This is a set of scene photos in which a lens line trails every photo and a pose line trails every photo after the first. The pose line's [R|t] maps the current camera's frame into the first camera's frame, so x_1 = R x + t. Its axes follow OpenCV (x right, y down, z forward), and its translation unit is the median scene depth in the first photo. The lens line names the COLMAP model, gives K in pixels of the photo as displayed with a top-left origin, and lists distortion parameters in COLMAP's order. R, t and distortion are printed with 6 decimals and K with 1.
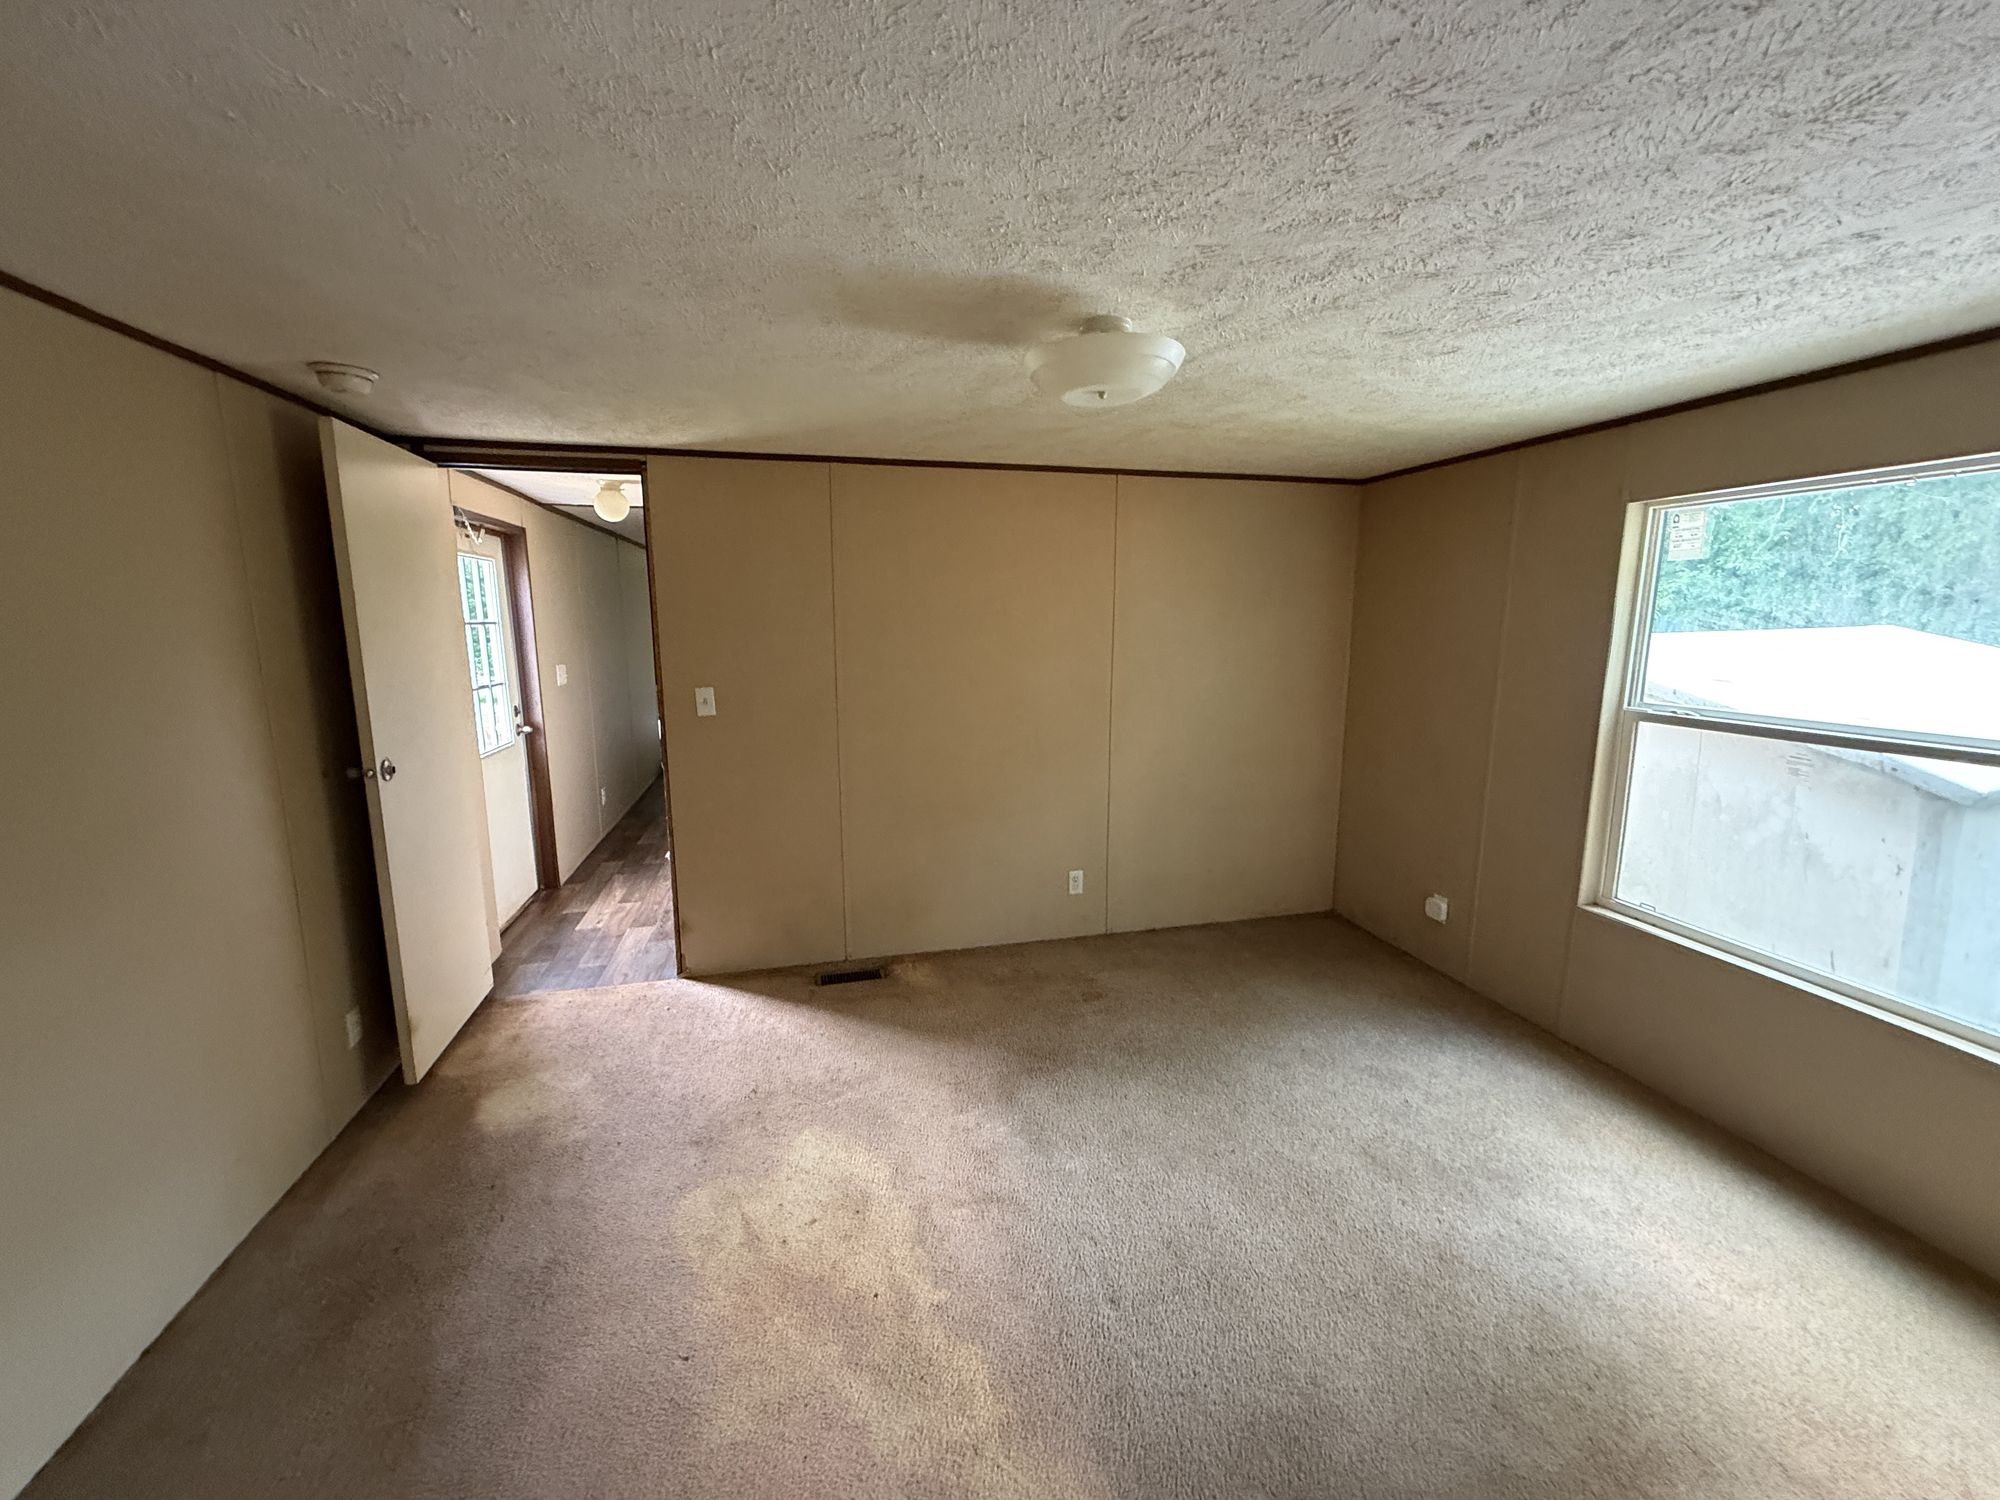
lens RADIAL K [[797.9, 0, 1000.0], [0, 797.9, 750.0], [0, 0, 1]] dist [0.001078, -0.000187]
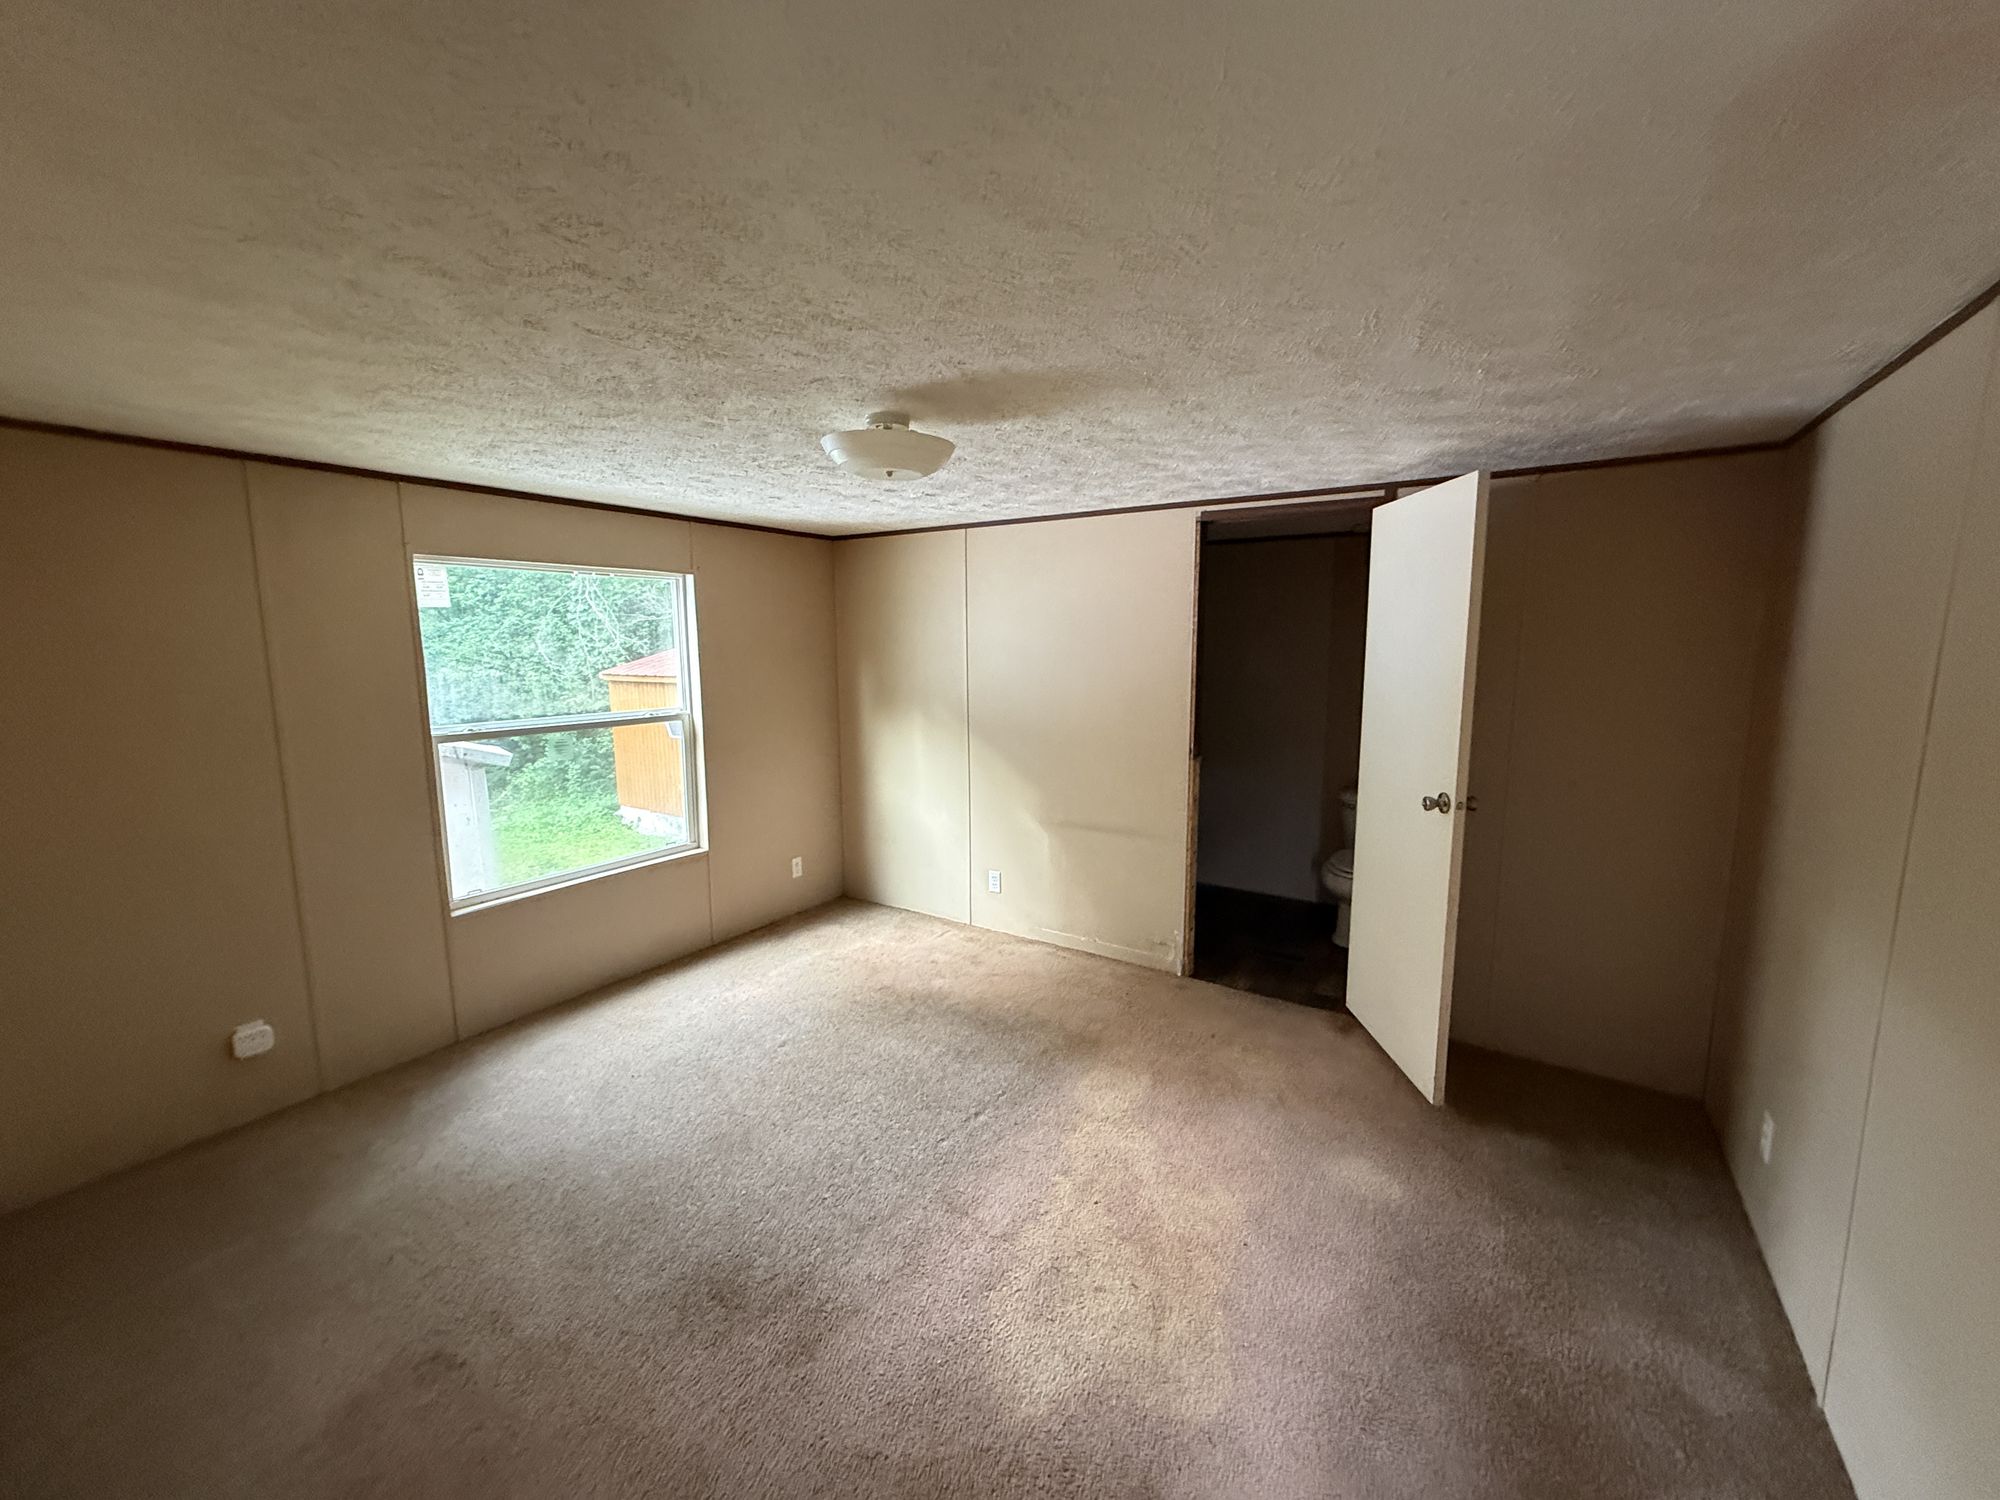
lens RADIAL K [[797.9, 0, 1000.0], [0, 797.9, 750.0], [0, 0, 1]] dist [0.001078, -0.000187]
pose [[-0.677259, -0.097032, 0.729318, -0.625154], [0.130183, 0.959821, 0.248590, -0.220089], [-0.724136, 0.263304, -0.637415, 1.211658]]
